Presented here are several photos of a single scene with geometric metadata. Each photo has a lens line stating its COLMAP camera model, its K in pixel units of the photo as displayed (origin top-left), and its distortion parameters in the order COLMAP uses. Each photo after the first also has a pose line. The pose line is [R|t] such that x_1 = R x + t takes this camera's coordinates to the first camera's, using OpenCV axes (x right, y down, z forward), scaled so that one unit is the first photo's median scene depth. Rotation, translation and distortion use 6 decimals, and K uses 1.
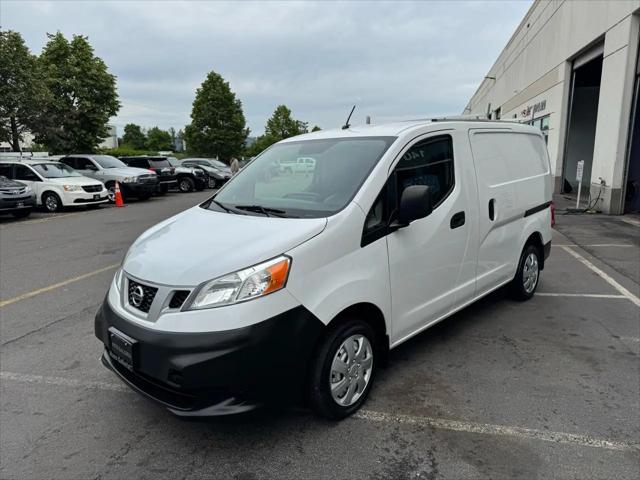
lens RADIAL K [[450.9, 0, 326.3], [0, 450.9, 241.3], [0, 0, 1]] dist [0.040252, -0.045333]
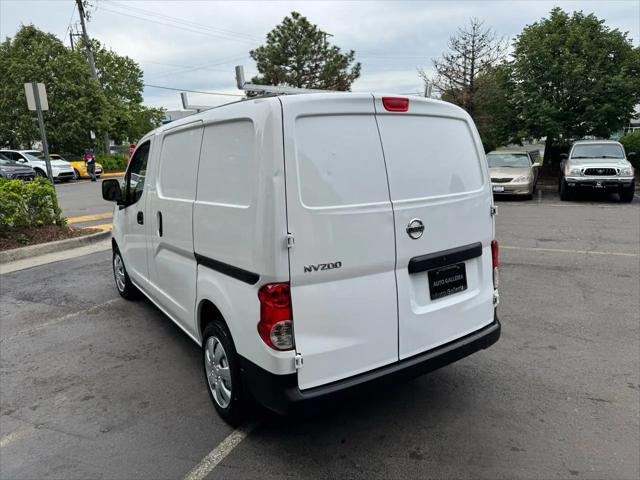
lens RADIAL K [[450.9, 0, 324.5], [0, 450.9, 240.2], [0, 0, 1]] dist [0.040252, -0.045333]
pose [[-0.218132, 0.211964, -0.952622, 1.206403], [-0.145280, 0.958199, 0.246471, -0.320061], [0.965045, 0.192160, -0.178220, 1.565676]]
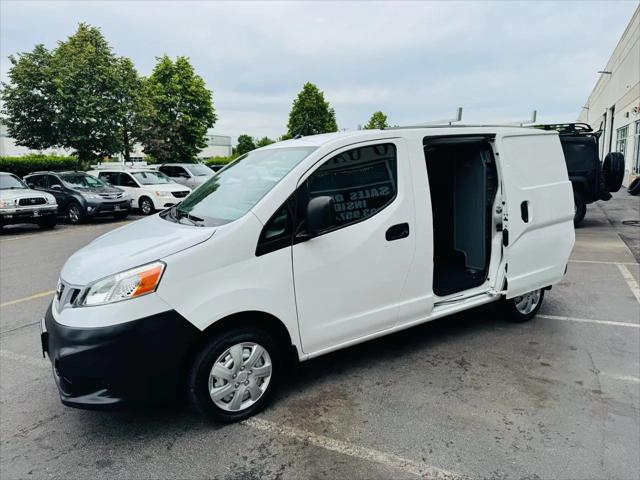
lens RADIAL K [[450.9, 0, 320.3], [0, 450.9, 241.1], [0, 0, 1]] dist [0.040252, -0.045333]
pose [[0.971397, 0.030671, -0.235471, 0.338934], [-0.033817, 0.999384, -0.009332, -0.012465], [0.235040, 0.017028, 0.971837, 0.032691]]
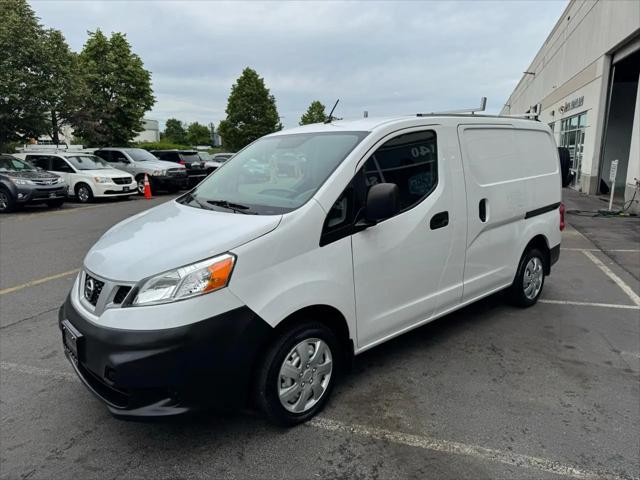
lens RADIAL K [[450.9, 0, 324.7], [0, 450.9, 236.0], [0, 0, 1]] dist [0.040252, -0.045333]
pose [[0.996489, 0.026877, -0.079289, 0.120493], [-0.027093, 0.999632, -0.001644, -0.006105], [0.079216, 0.003787, 0.996850, 0.036454]]
